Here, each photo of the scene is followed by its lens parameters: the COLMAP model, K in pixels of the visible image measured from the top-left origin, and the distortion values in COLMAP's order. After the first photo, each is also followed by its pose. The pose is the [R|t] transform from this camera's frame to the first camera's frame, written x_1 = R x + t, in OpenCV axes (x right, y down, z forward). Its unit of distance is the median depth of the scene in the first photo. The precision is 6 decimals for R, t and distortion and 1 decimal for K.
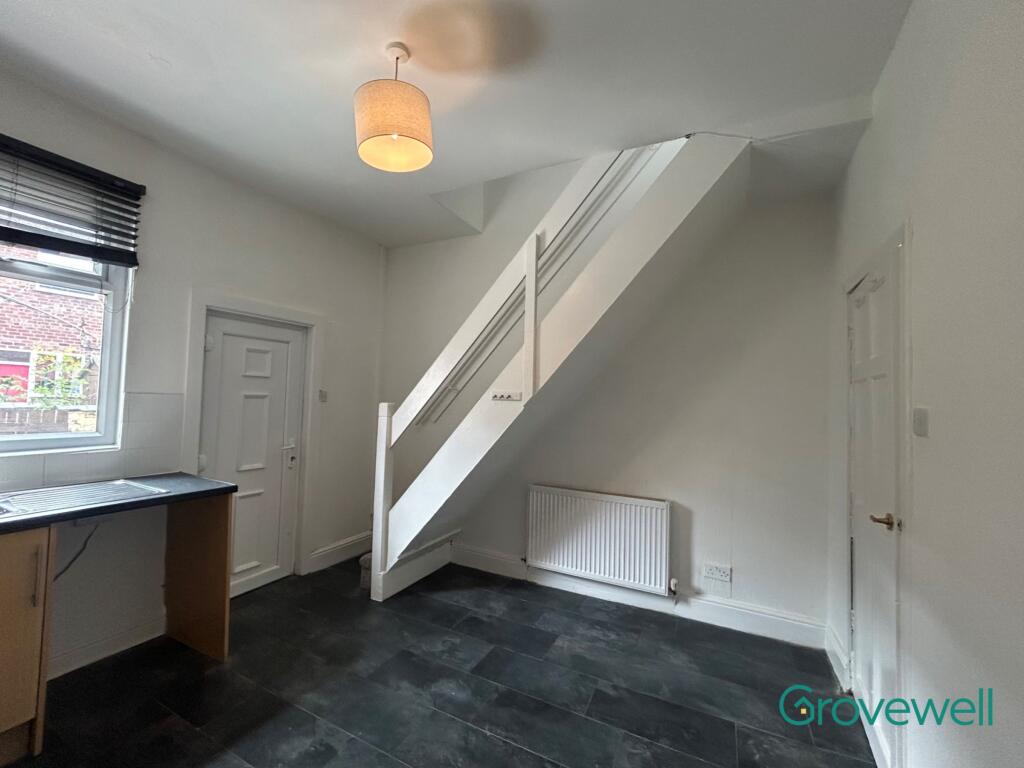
lens RADIAL K [[415.3, 0, 512.1], [0, 415.3, 382.3], [0, 0, 1]] dist [-0.002095, 0.000710]
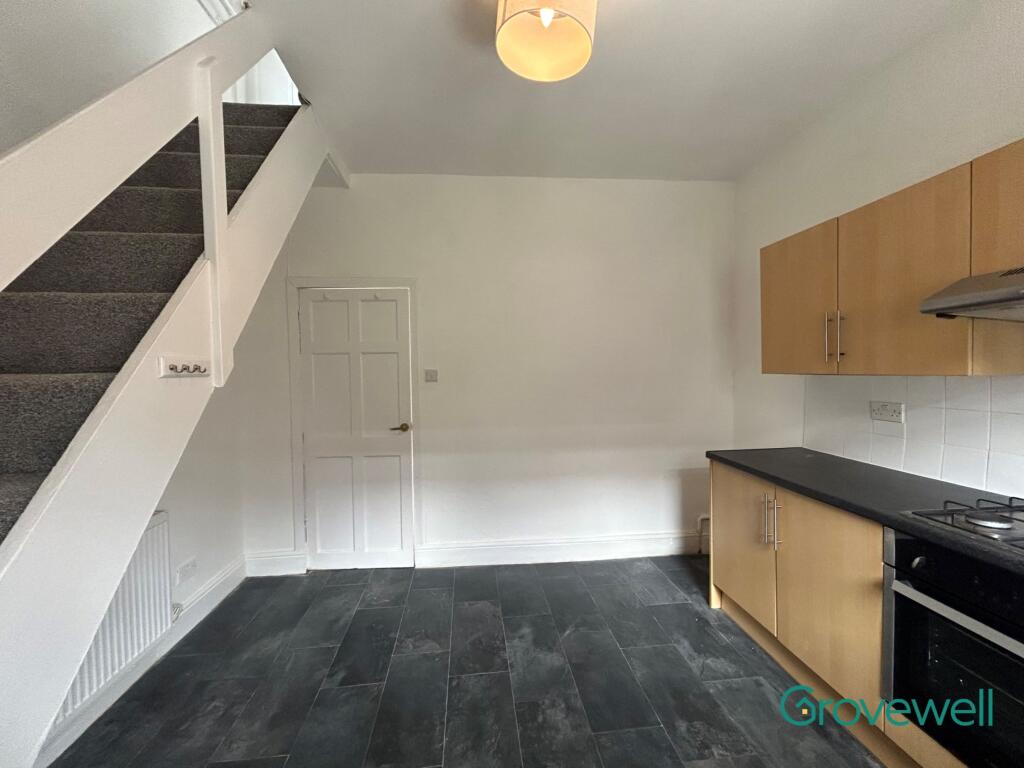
lens RADIAL K [[415.3, 0, 511.4], [0, 415.3, 379.9], [0, 0, 1]] dist [-0.002095, 0.000710]
pose [[-0.539807, -0.039025, 0.840884, -0.576333], [-0.029825, 0.999184, 0.027226, 0.023256], [-0.841260, -0.010383, -0.540530, 0.917720]]
